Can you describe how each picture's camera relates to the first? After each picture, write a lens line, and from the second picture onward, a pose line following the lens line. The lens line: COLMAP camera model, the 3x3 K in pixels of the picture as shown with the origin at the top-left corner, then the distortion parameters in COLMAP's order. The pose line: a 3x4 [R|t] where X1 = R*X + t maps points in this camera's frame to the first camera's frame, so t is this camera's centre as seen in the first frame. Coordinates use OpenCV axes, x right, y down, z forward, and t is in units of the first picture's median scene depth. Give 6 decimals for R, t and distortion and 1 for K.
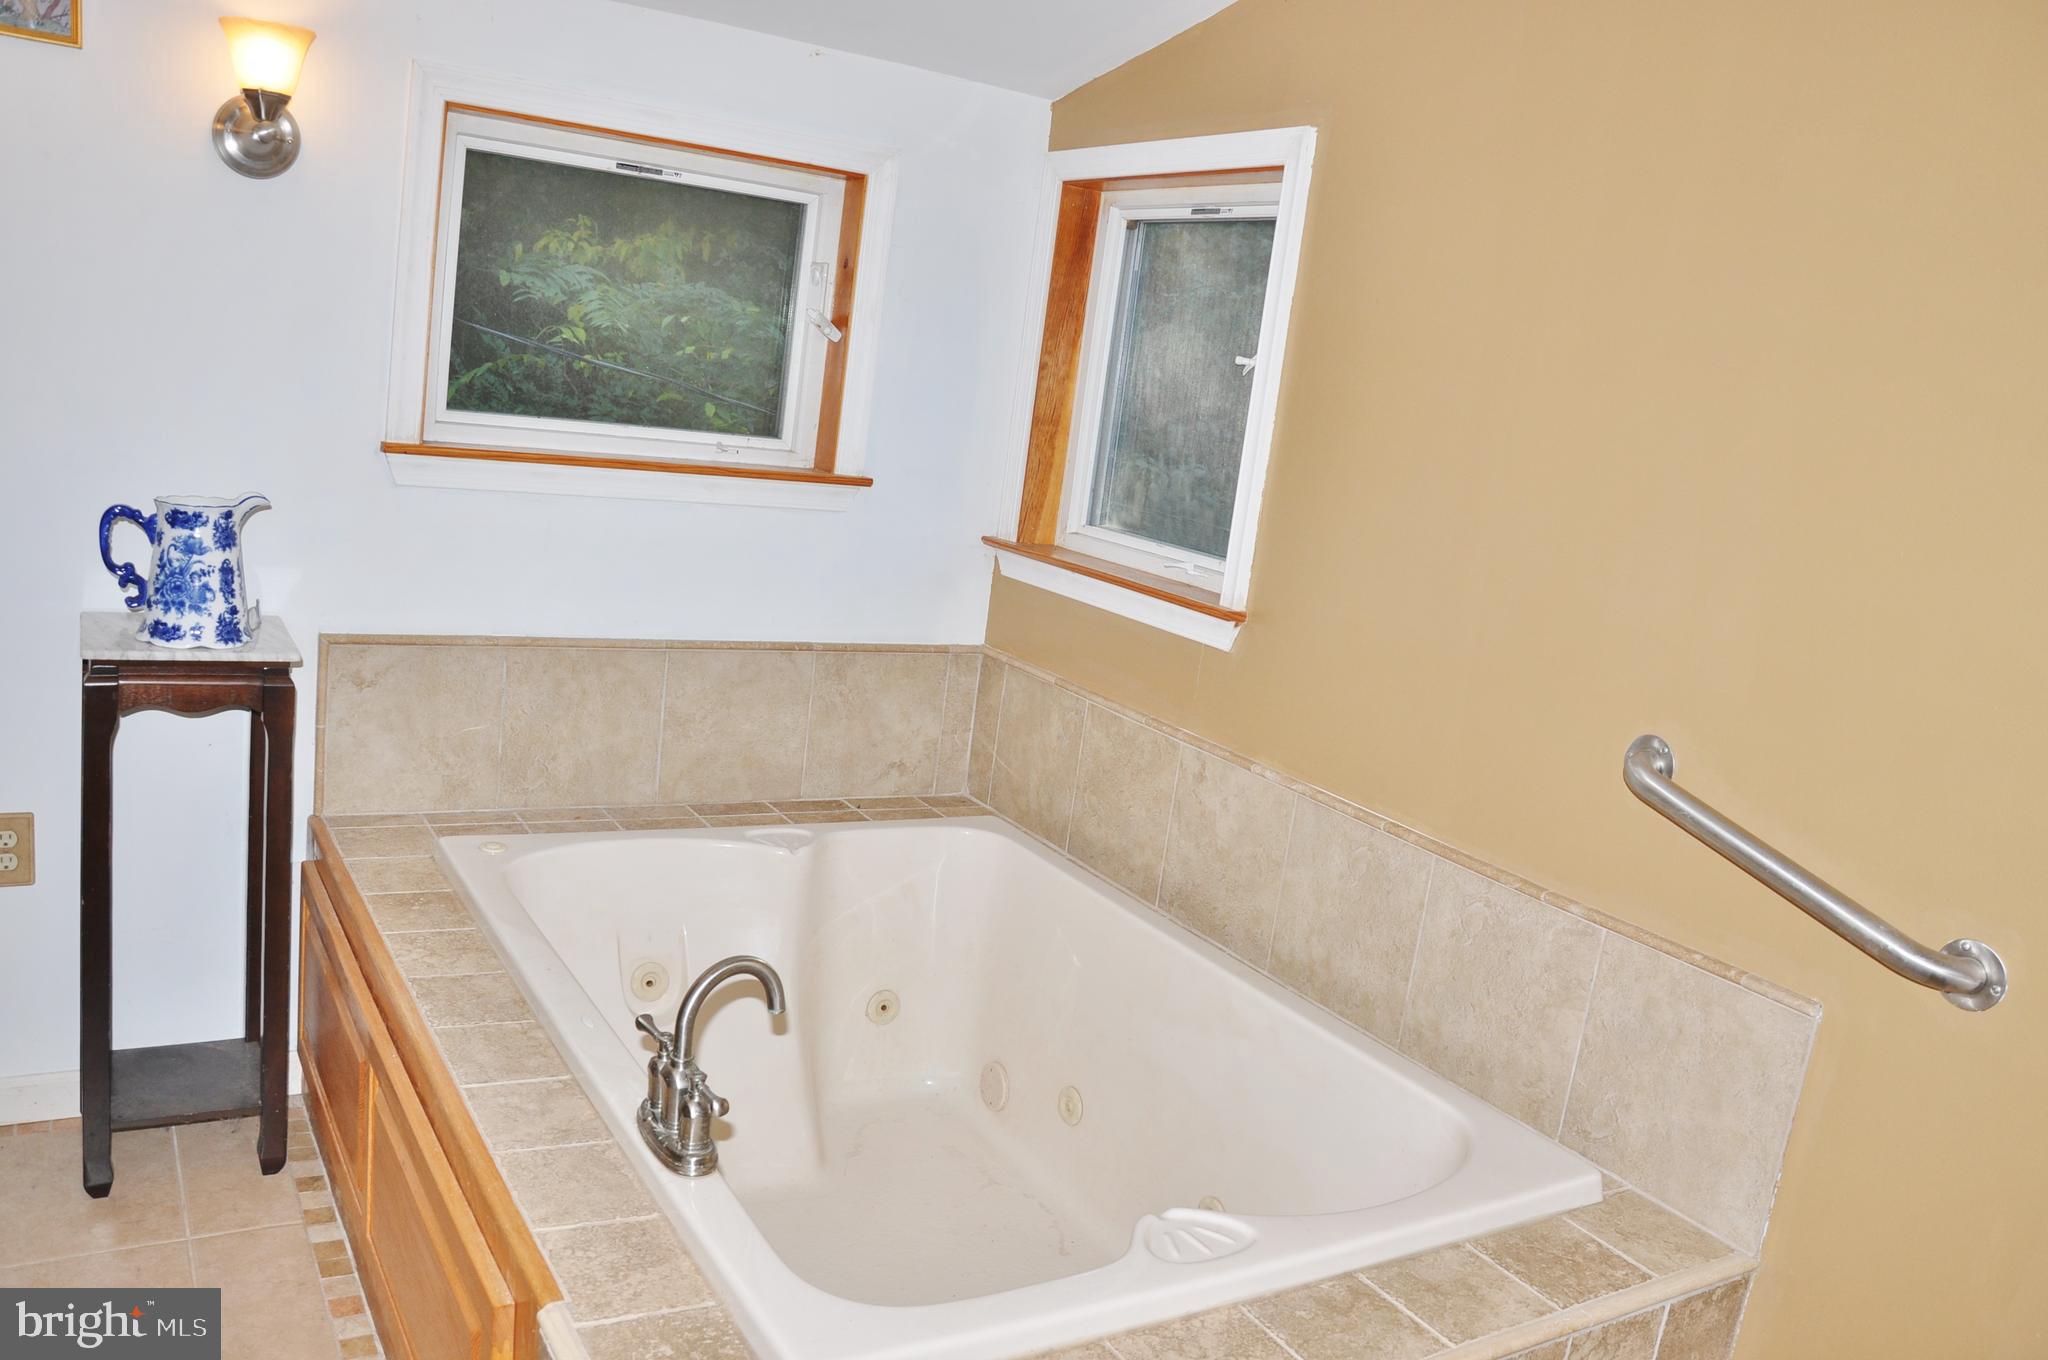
lens RADIAL K [[1612.2, 0, 1024.0], [0, 1612.2, 680.0], [0, 0, 1]] dist [-0.154632, 0.127171]
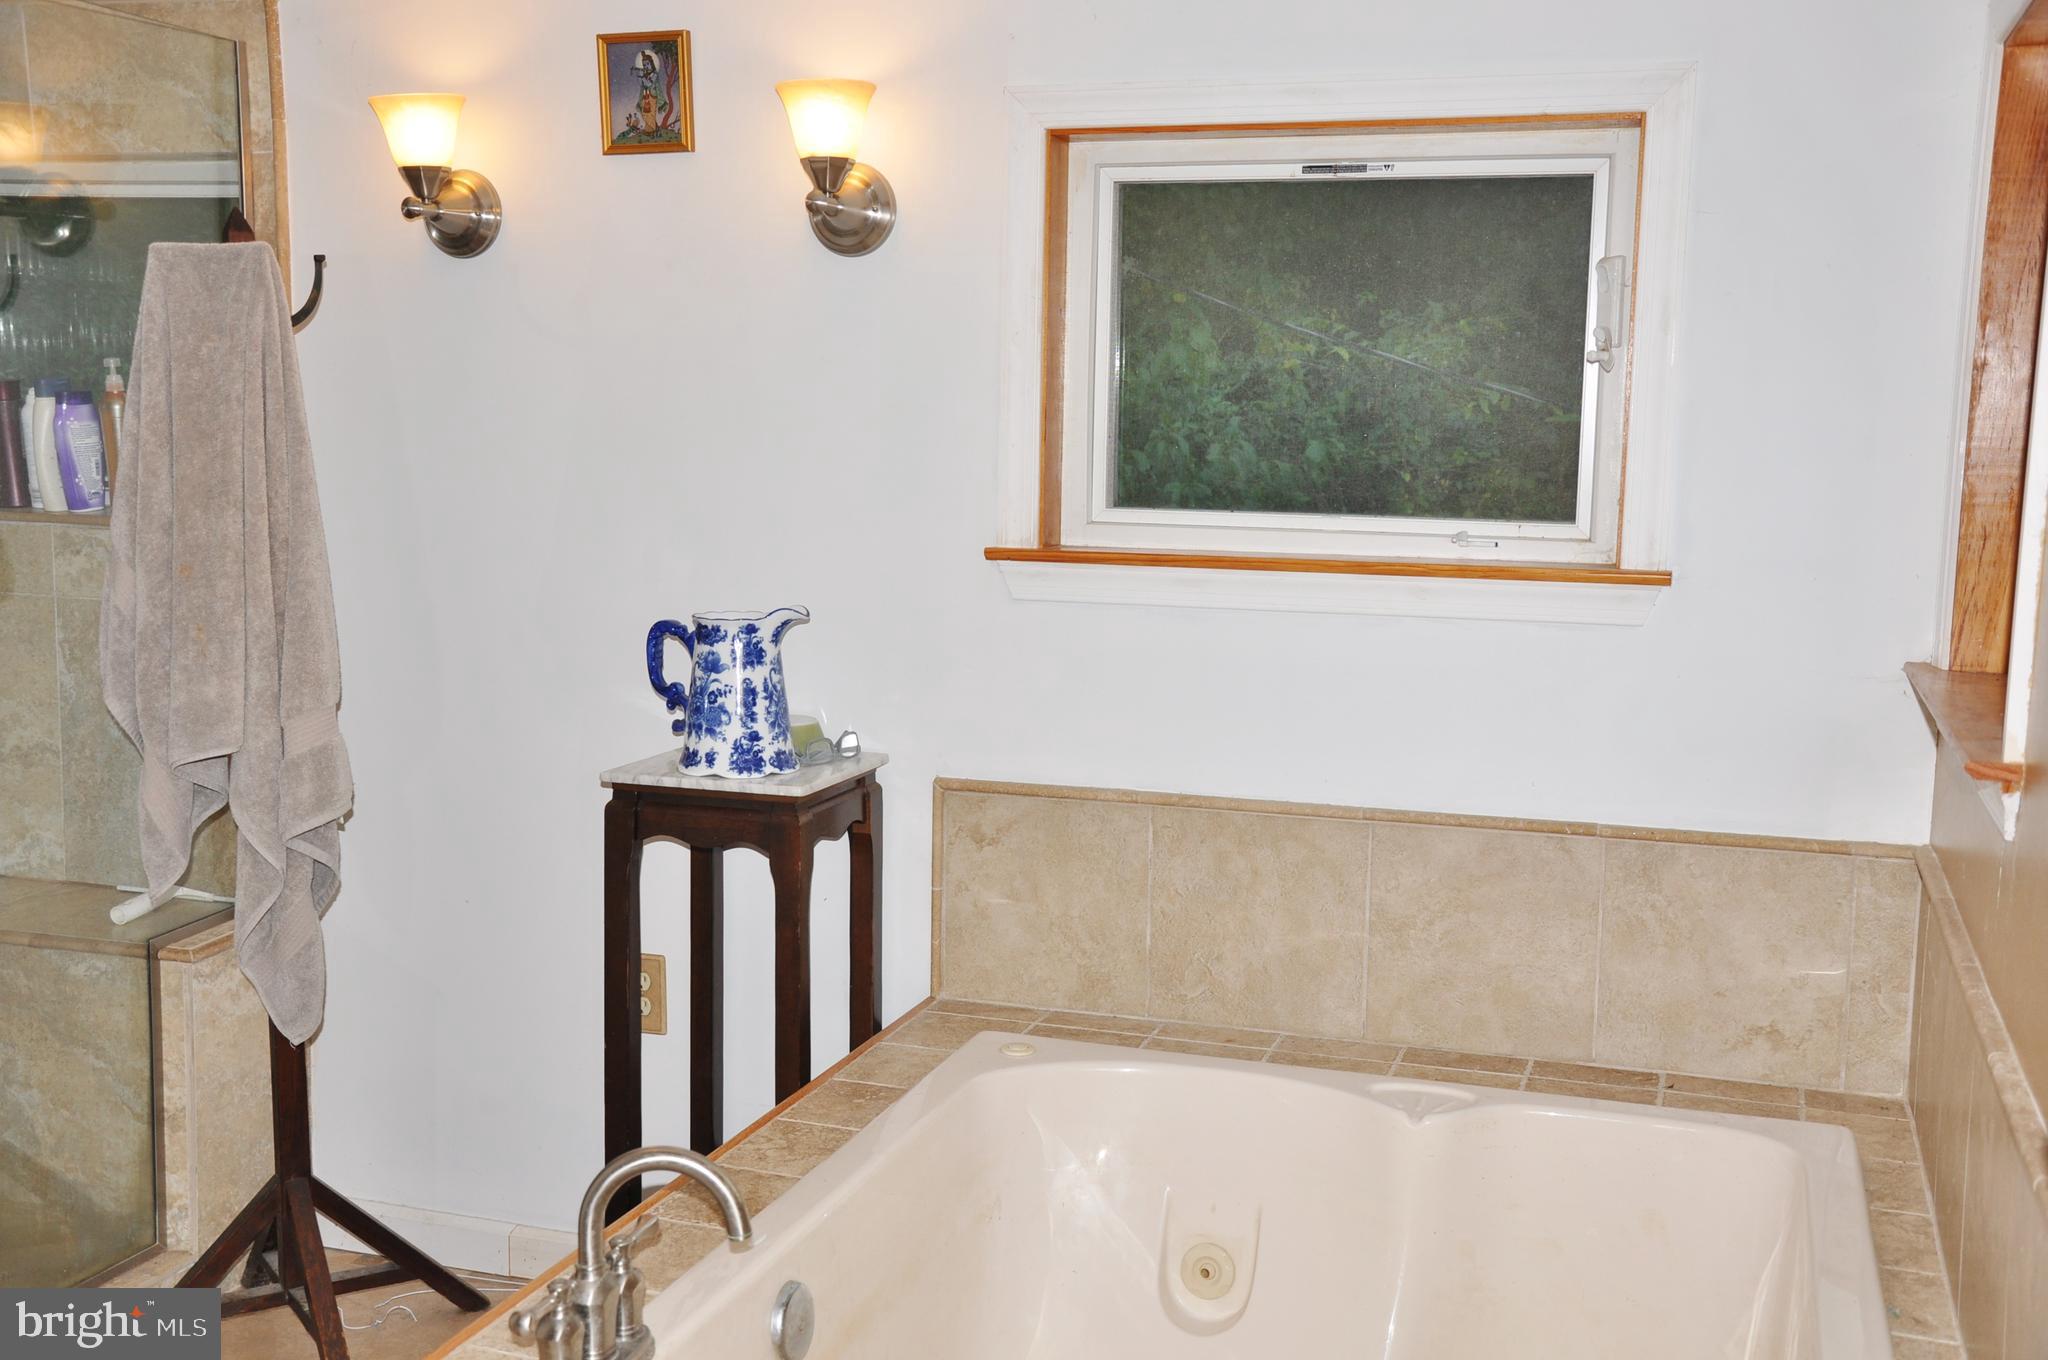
lens RADIAL K [[2167.4, 0, 1024.0], [0, 2167.4, 680.0], [0, 0, 1]] dist [-0.042789, 0.296844]
pose [[0.645165, -0.020452, -0.763769, 0.445412], [-0.078555, 0.992569, -0.092934, 0.021698], [0.759994, 0.119956, 0.638764, 0.271633]]
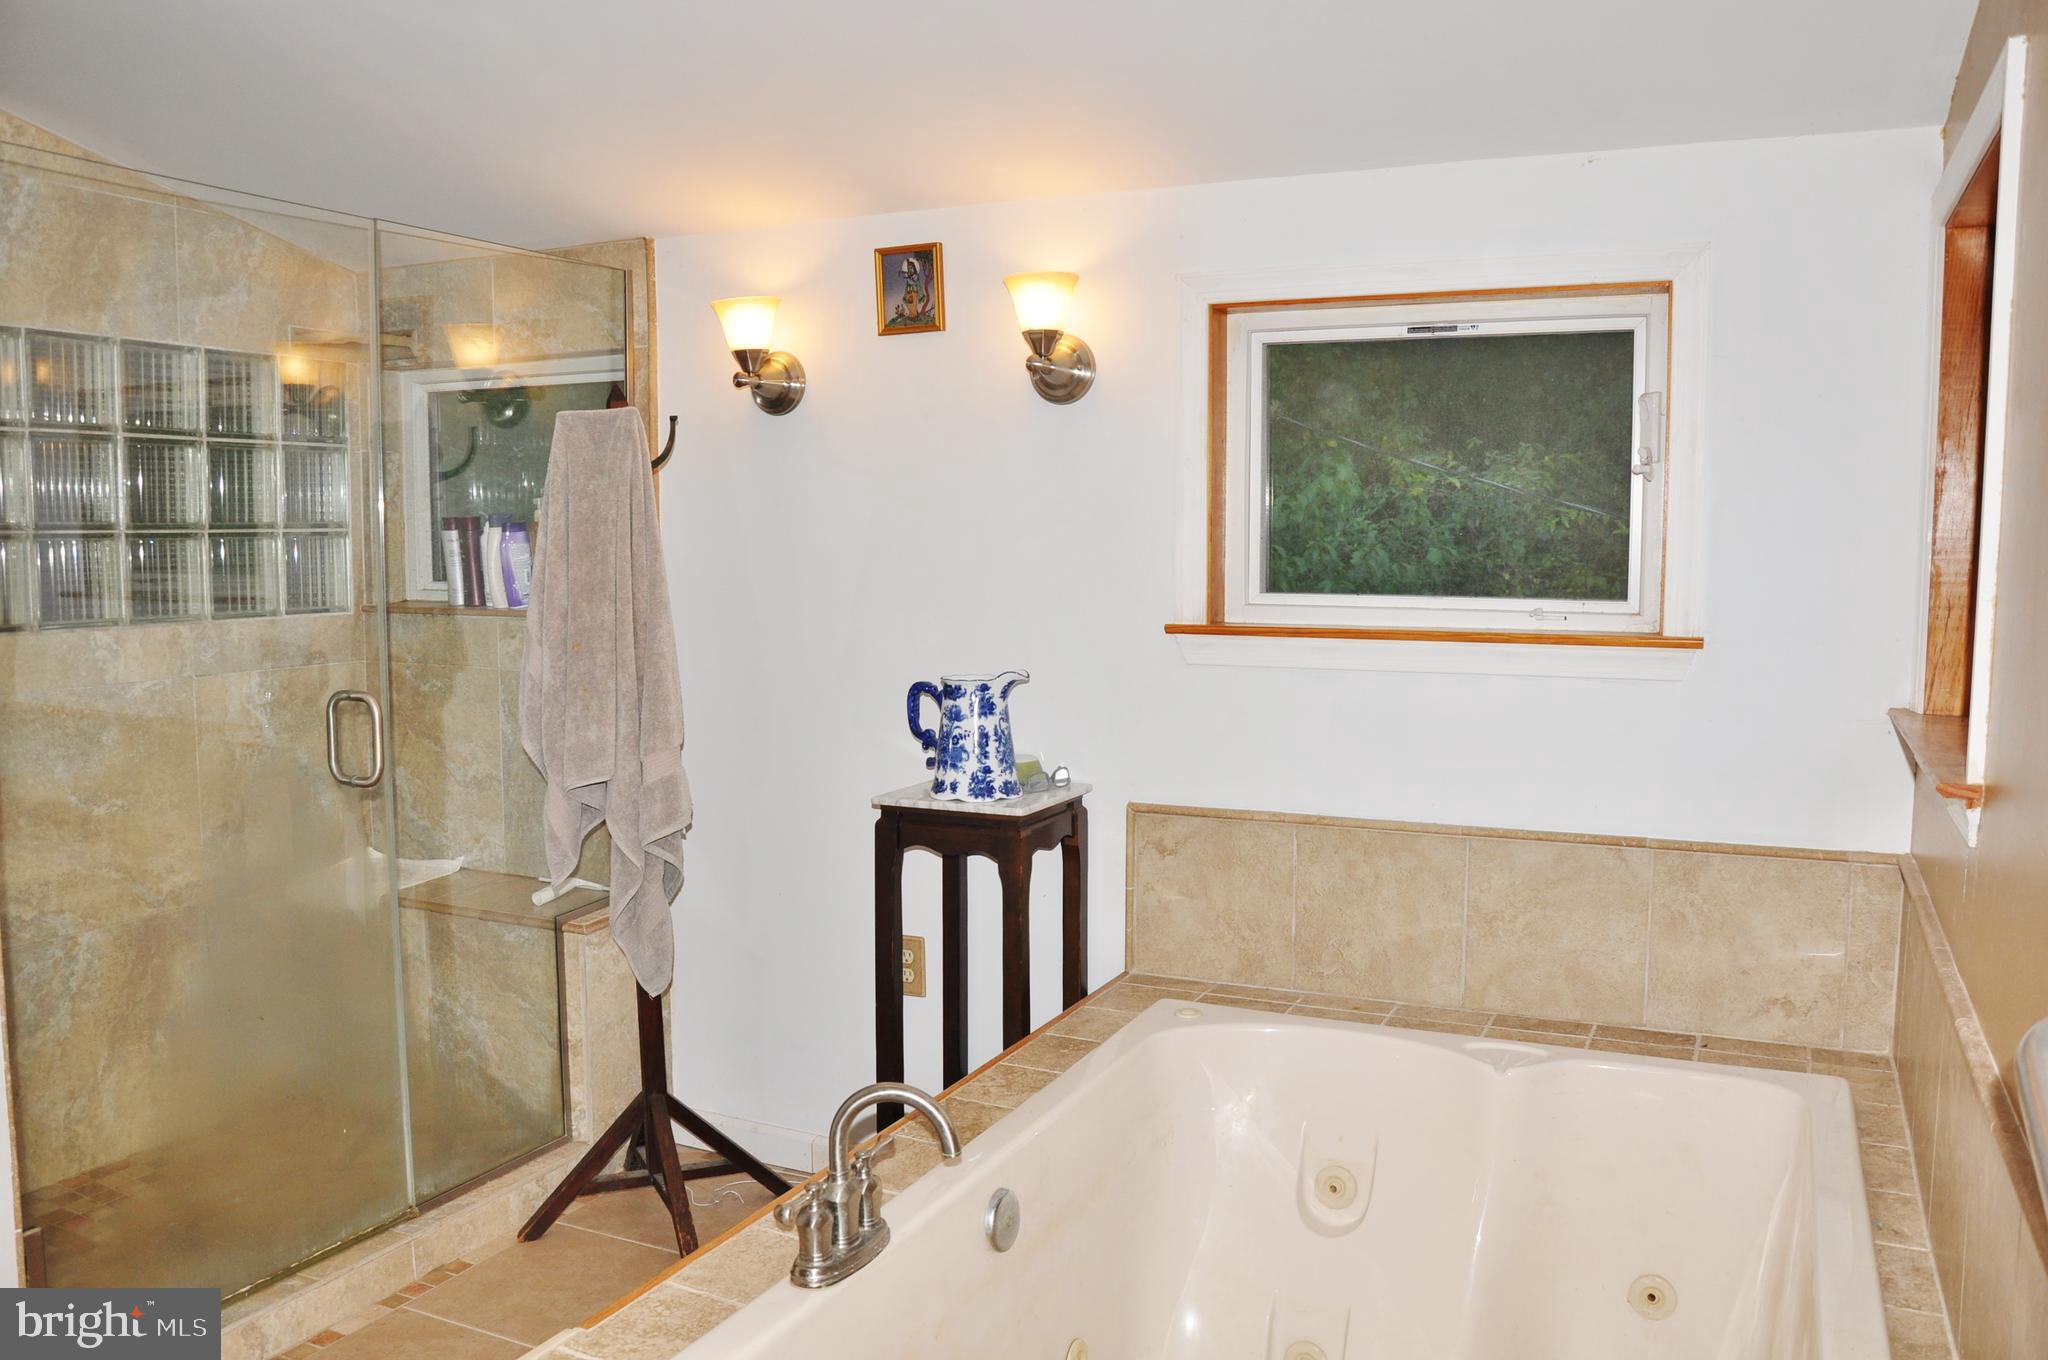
lens RADIAL K [[1612.2, 0, 1024.0], [0, 1612.2, 680.0], [0, 0, 1]] dist [-0.154632, 0.127171]
pose [[0.545159, -0.050737, -0.836796, 0.427215], [-0.088237, 0.989150, -0.117460, 0.022845], [0.833676, 0.137871, 0.534767, 0.312061]]
